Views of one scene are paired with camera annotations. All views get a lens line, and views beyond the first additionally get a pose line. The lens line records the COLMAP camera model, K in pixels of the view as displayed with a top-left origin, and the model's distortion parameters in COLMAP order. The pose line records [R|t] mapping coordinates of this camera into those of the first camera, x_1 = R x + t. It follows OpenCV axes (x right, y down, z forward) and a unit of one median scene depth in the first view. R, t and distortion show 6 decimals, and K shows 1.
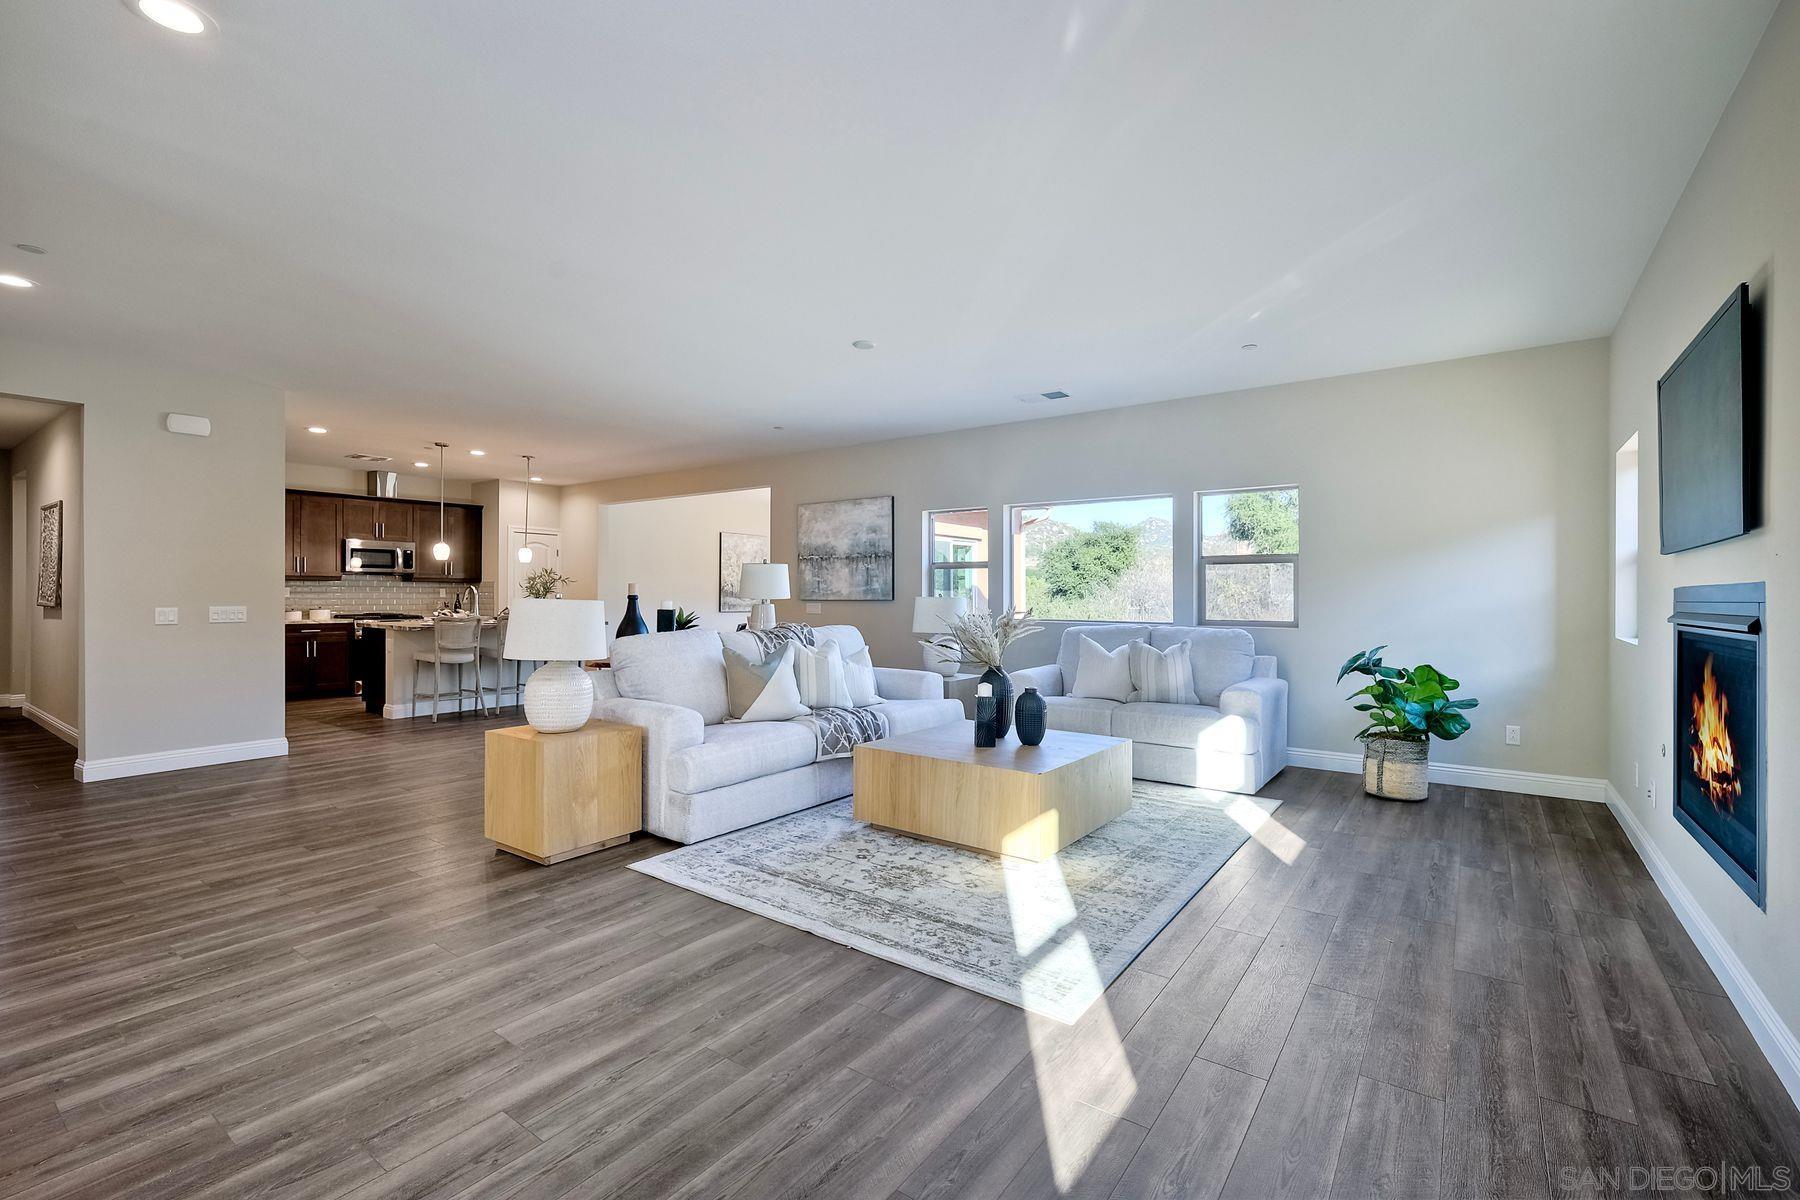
lens RADIAL K [[791.0, 0, 906.5], [0, 791.0, 595.0], [0, 0, 1]] dist [0.005346, -0.000819]
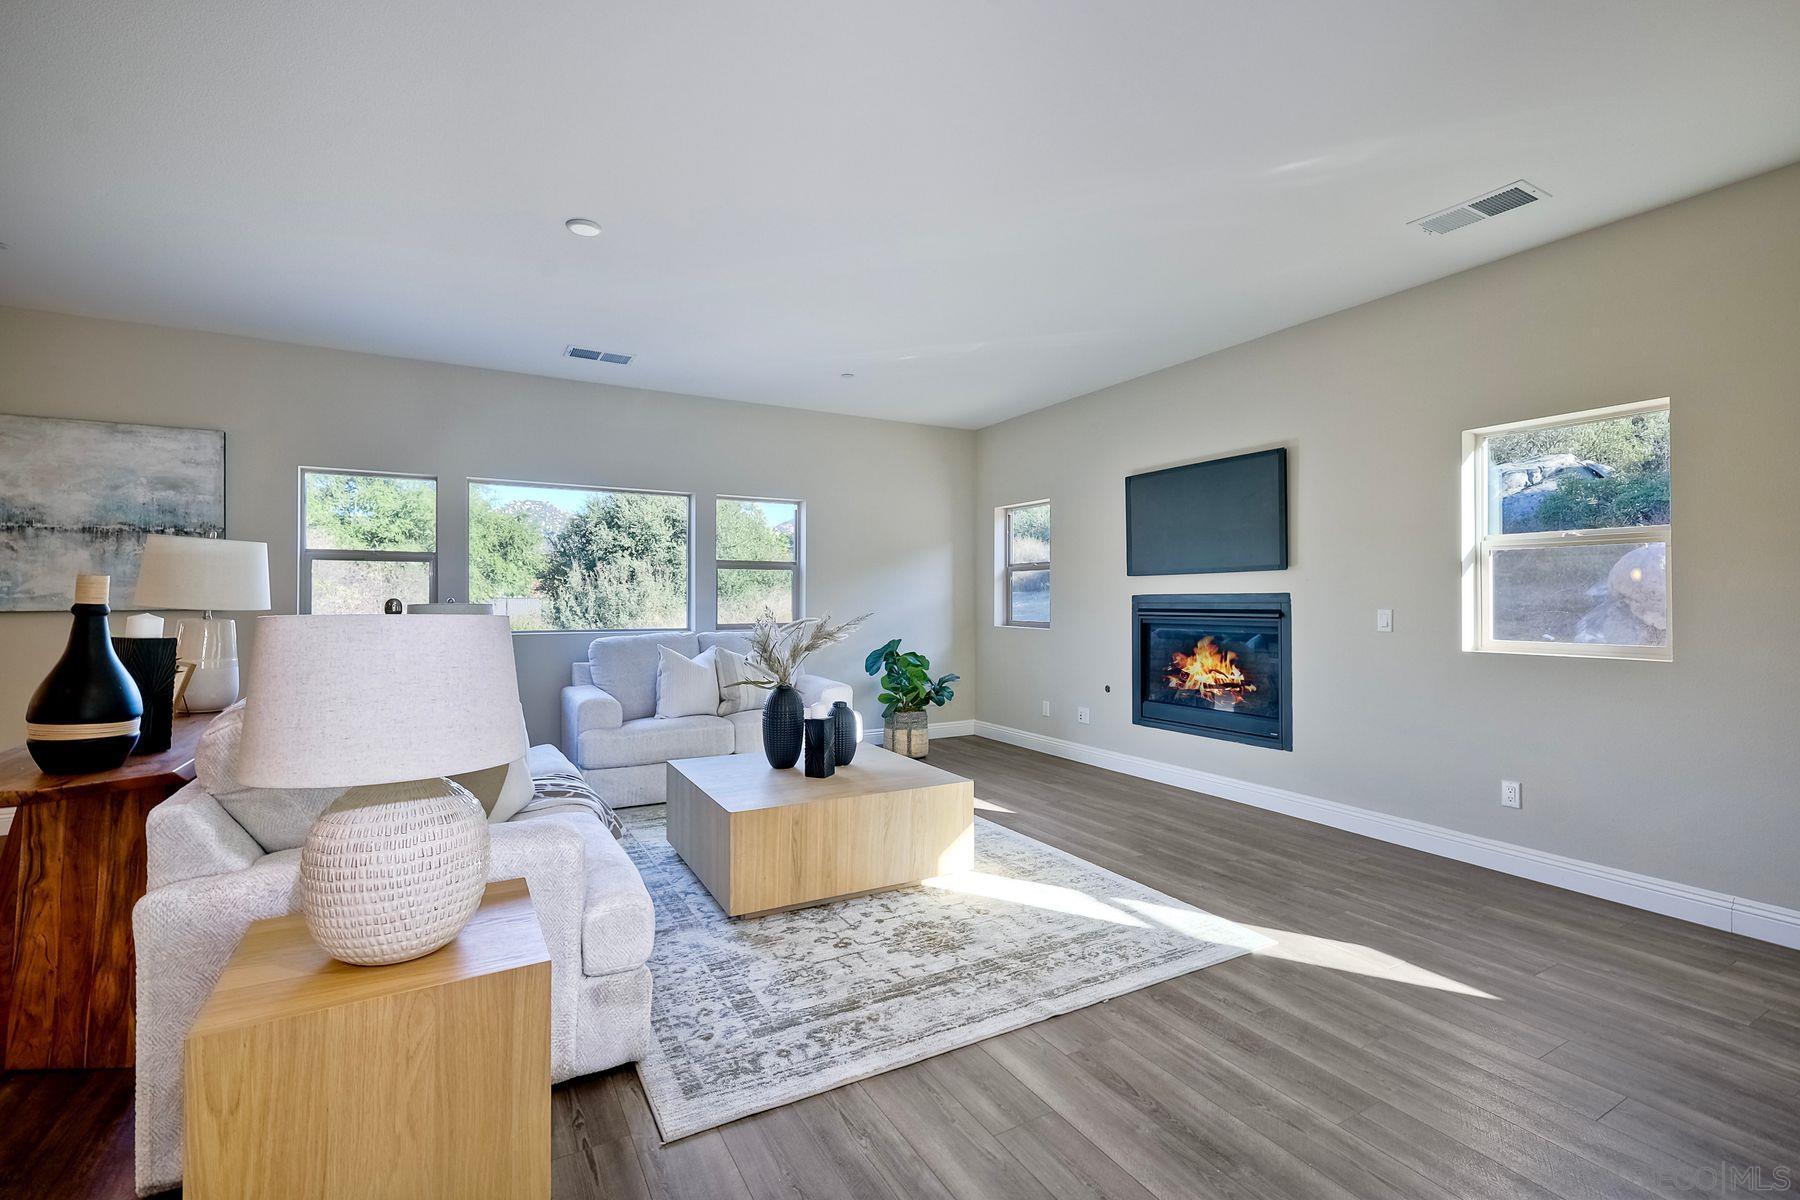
lens RADIAL K [[791.0, 0, 908.5], [0, 791.0, 594.1], [0, 0, 1]] dist [0.005346, -0.000819]
pose [[0.408699, 0.003686, 0.912662, -0.758547], [0.002085, 0.999985, -0.004972, -0.002420], [-0.912667, 0.003935, 0.408686, 0.657542]]
